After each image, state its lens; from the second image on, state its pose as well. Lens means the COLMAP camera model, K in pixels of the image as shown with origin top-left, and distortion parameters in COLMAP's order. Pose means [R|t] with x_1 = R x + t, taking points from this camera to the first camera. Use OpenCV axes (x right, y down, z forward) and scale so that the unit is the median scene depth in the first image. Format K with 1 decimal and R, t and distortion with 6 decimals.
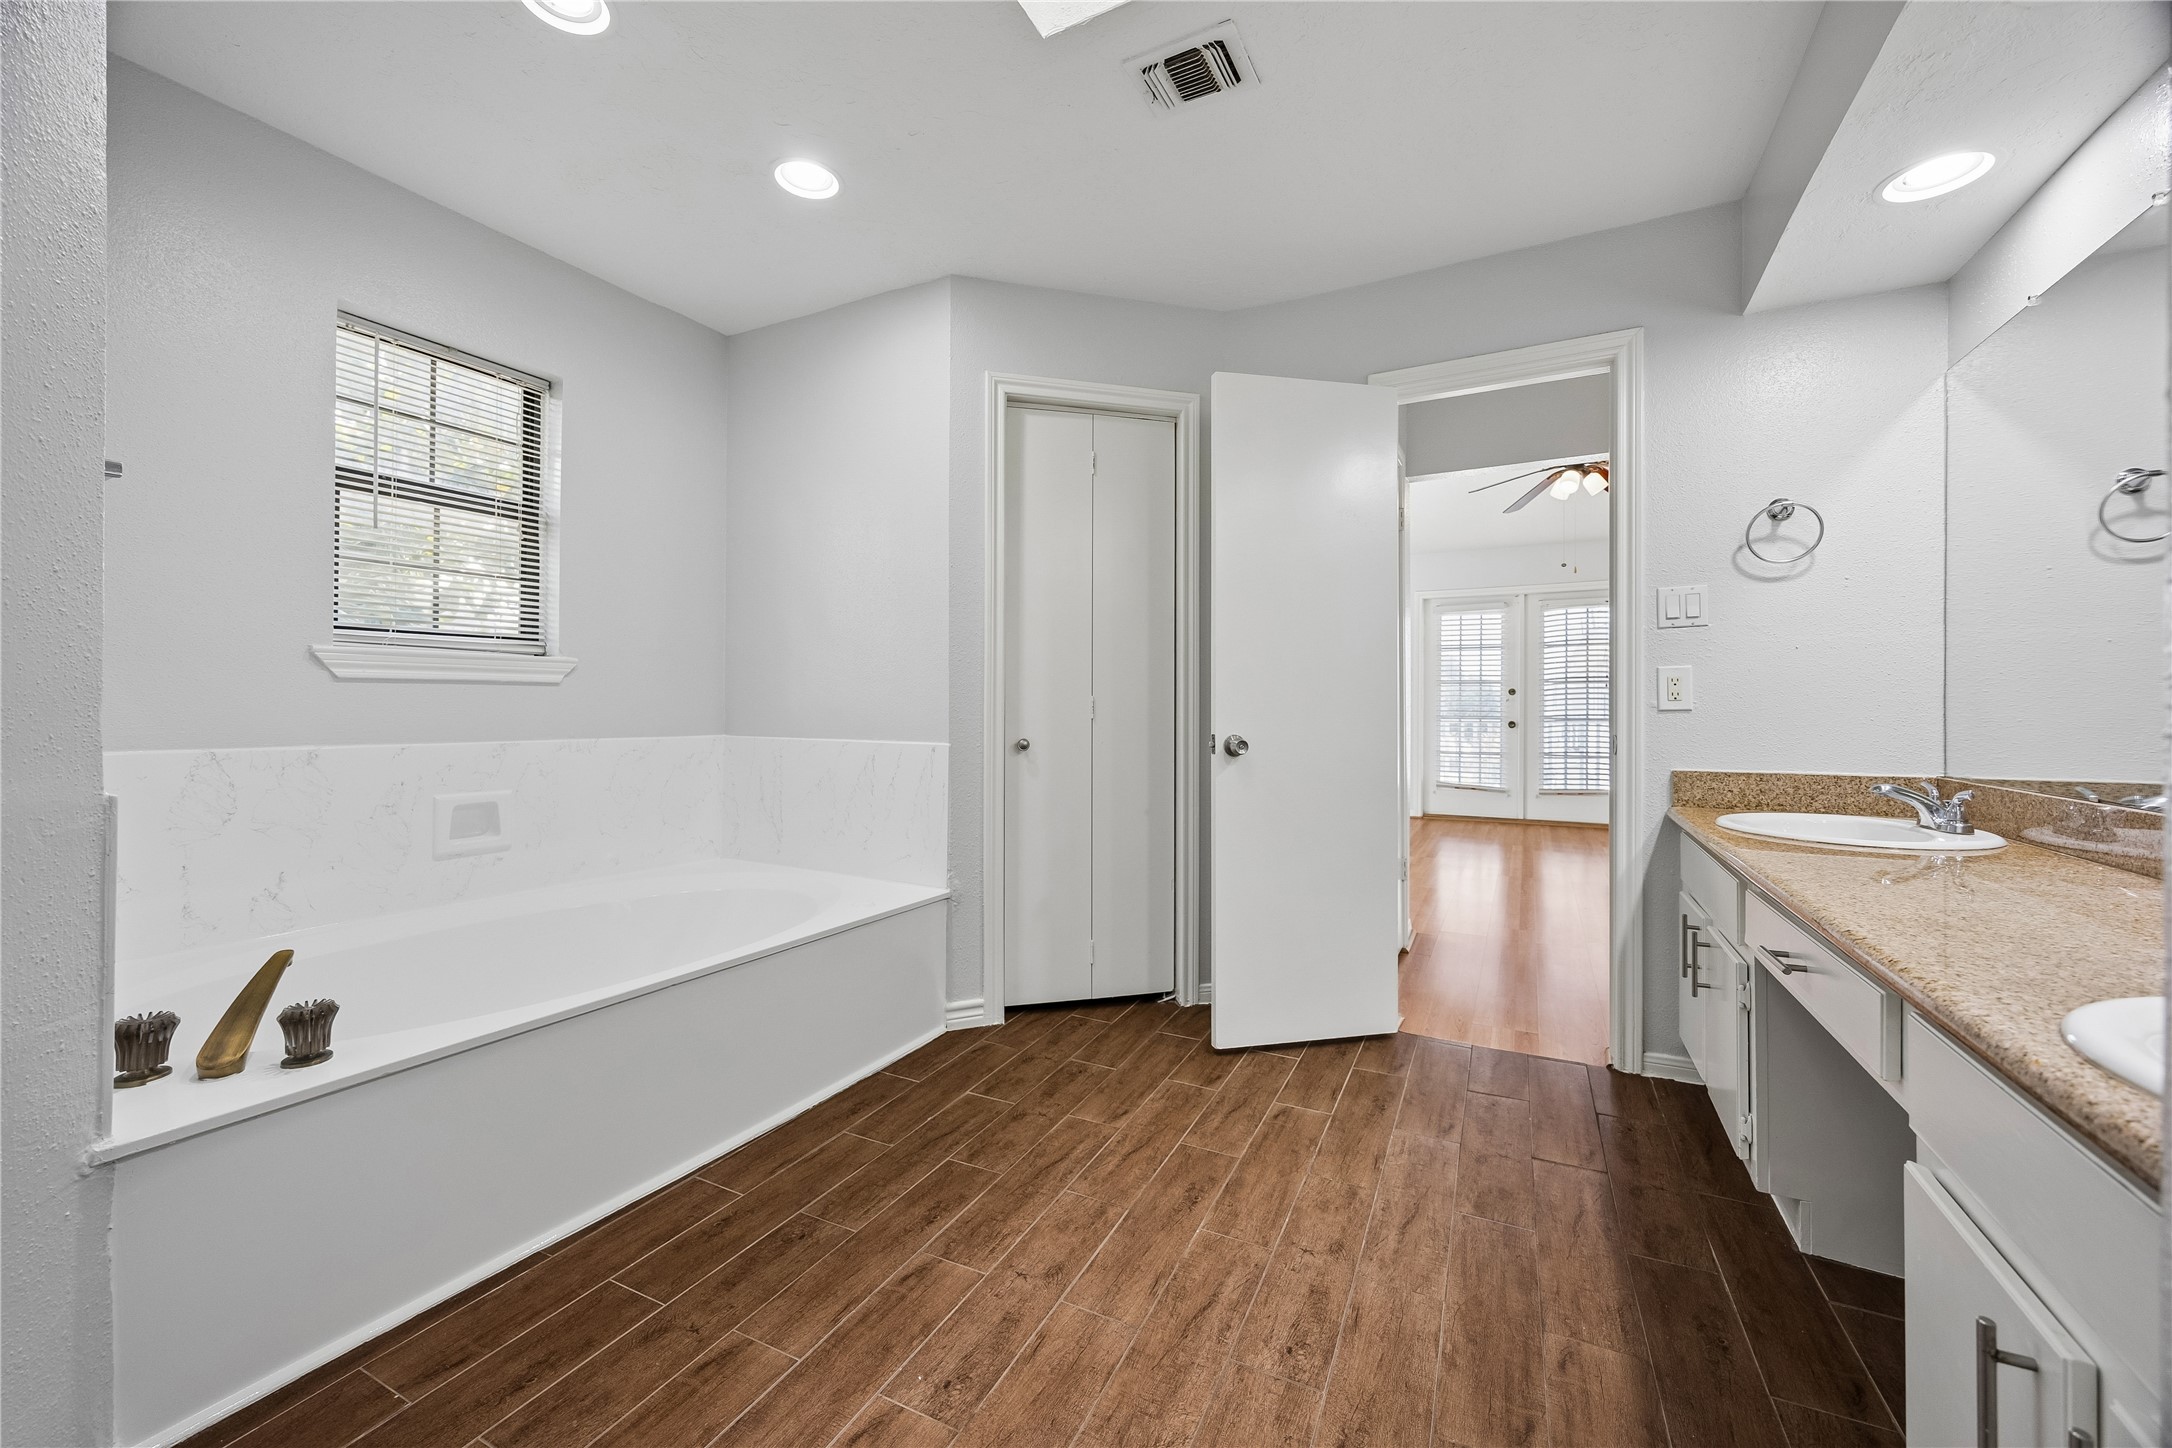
lens RADIAL K [[833.7, 0, 1095.3], [0, 833.7, 710.2], [0, 0, 1]] dist [0.012613, 0.000046]
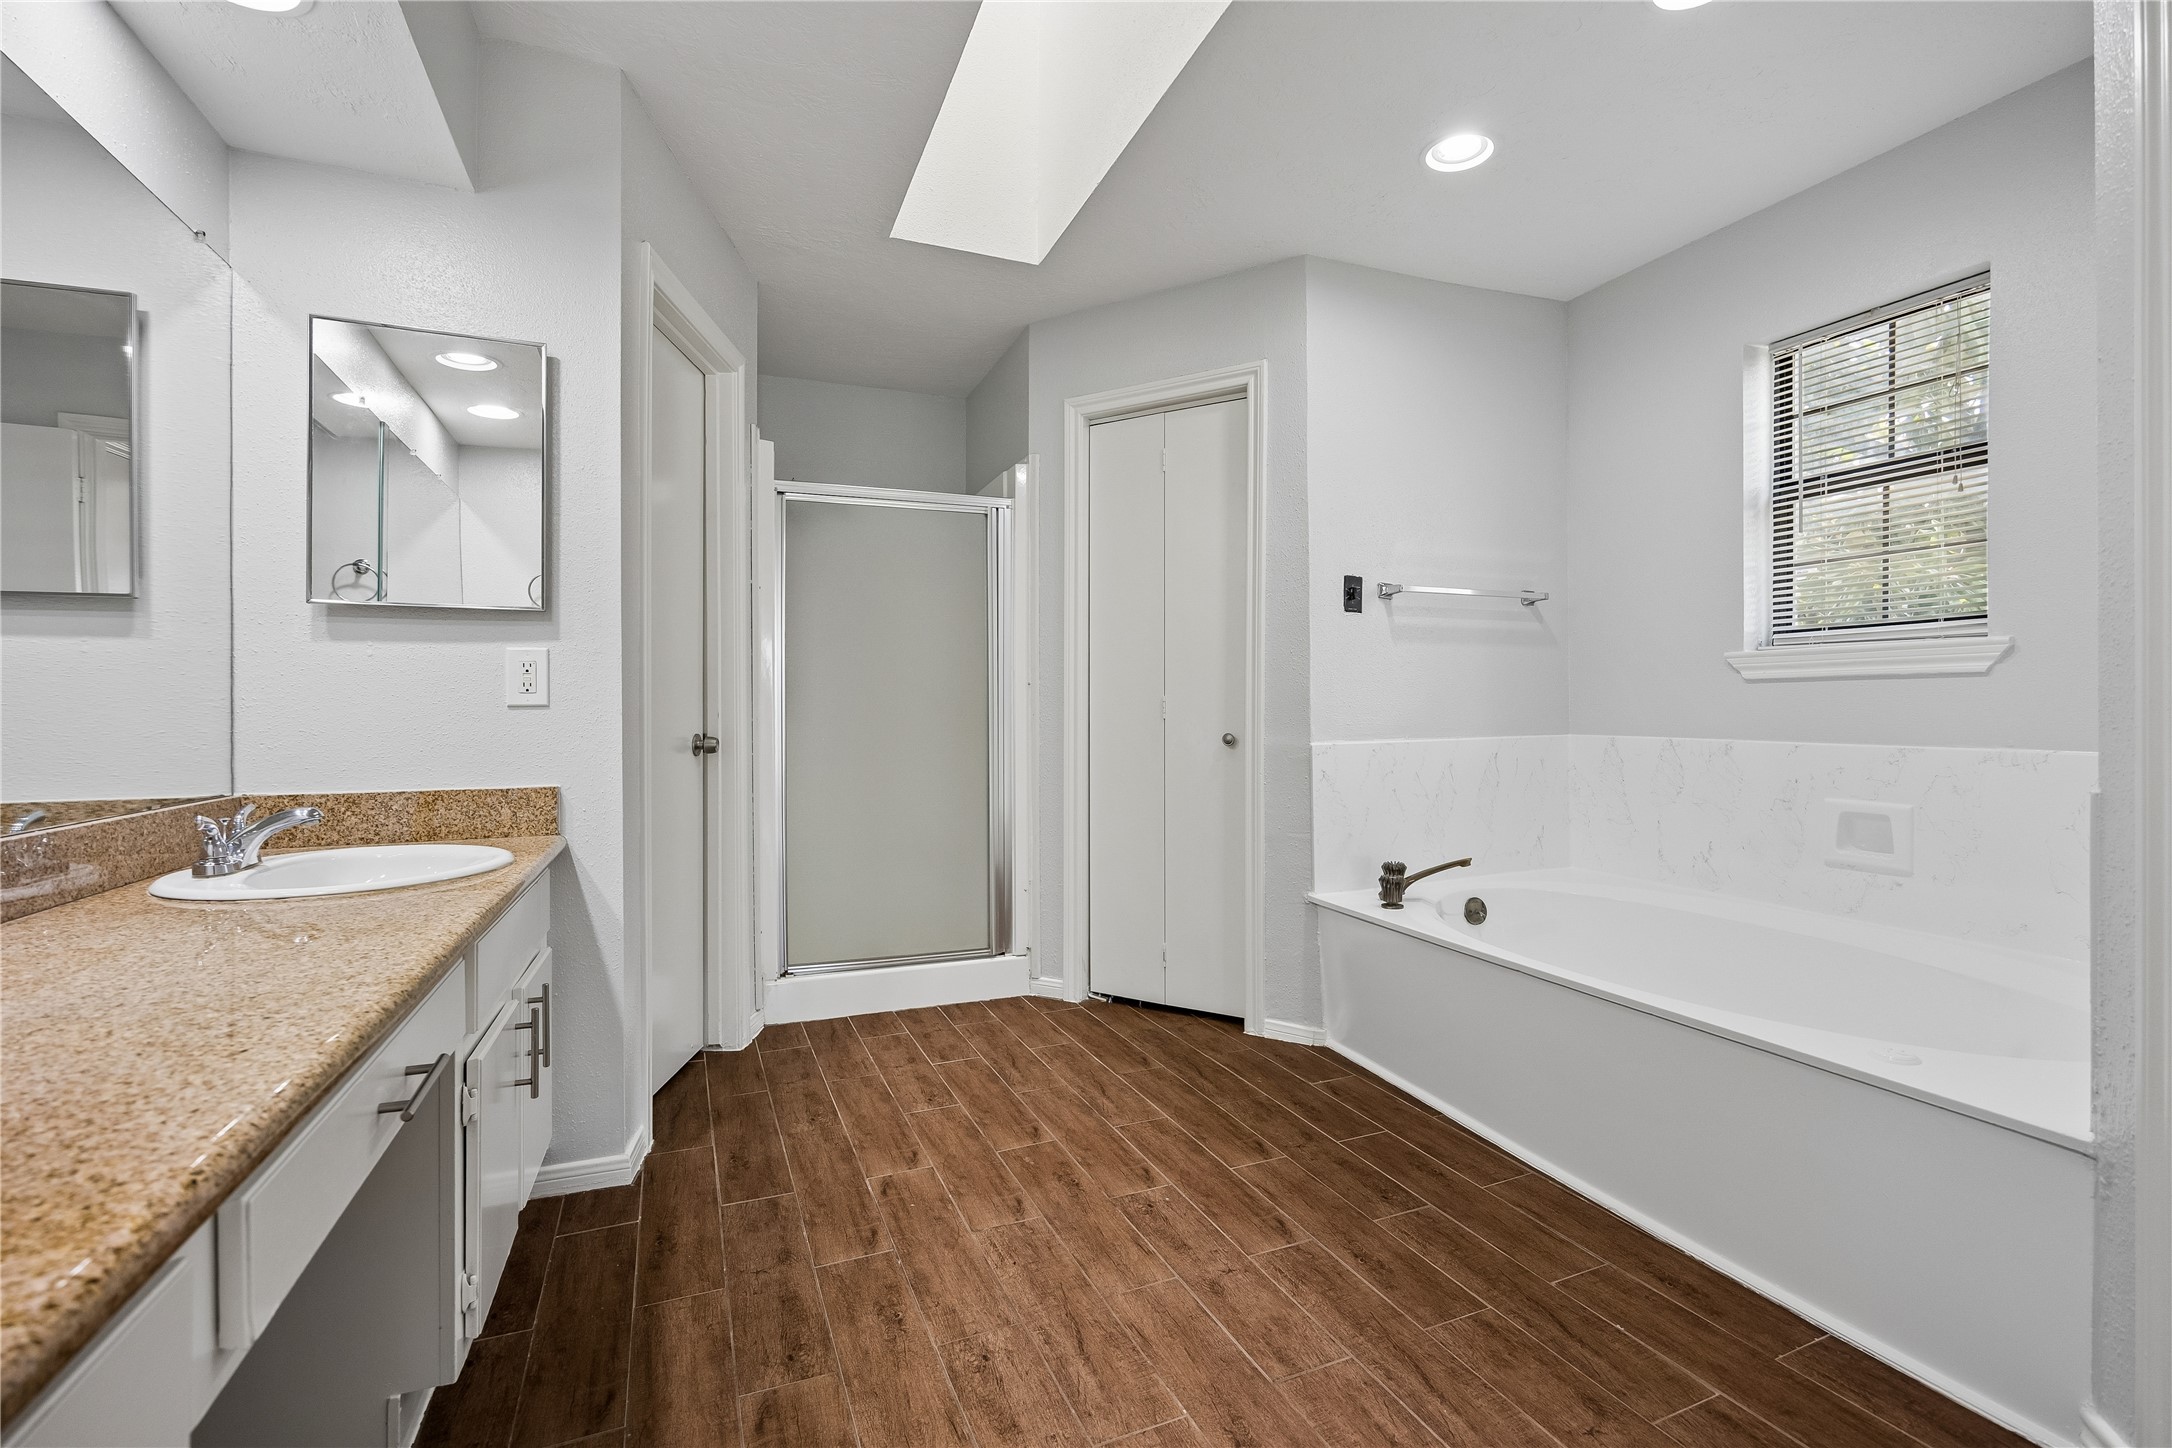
lens RADIAL K [[986.0, 0, 1092.3], [0, 986.0, 715.4], [0, 0, 1]] dist [-0.003988, -0.000173]
pose [[-0.650573, 0.004285, -0.759432, 0.909418], [-0.000898, 0.999979, 0.006411, 0.001694], [0.759444, 0.004853, -0.650555, 1.638479]]
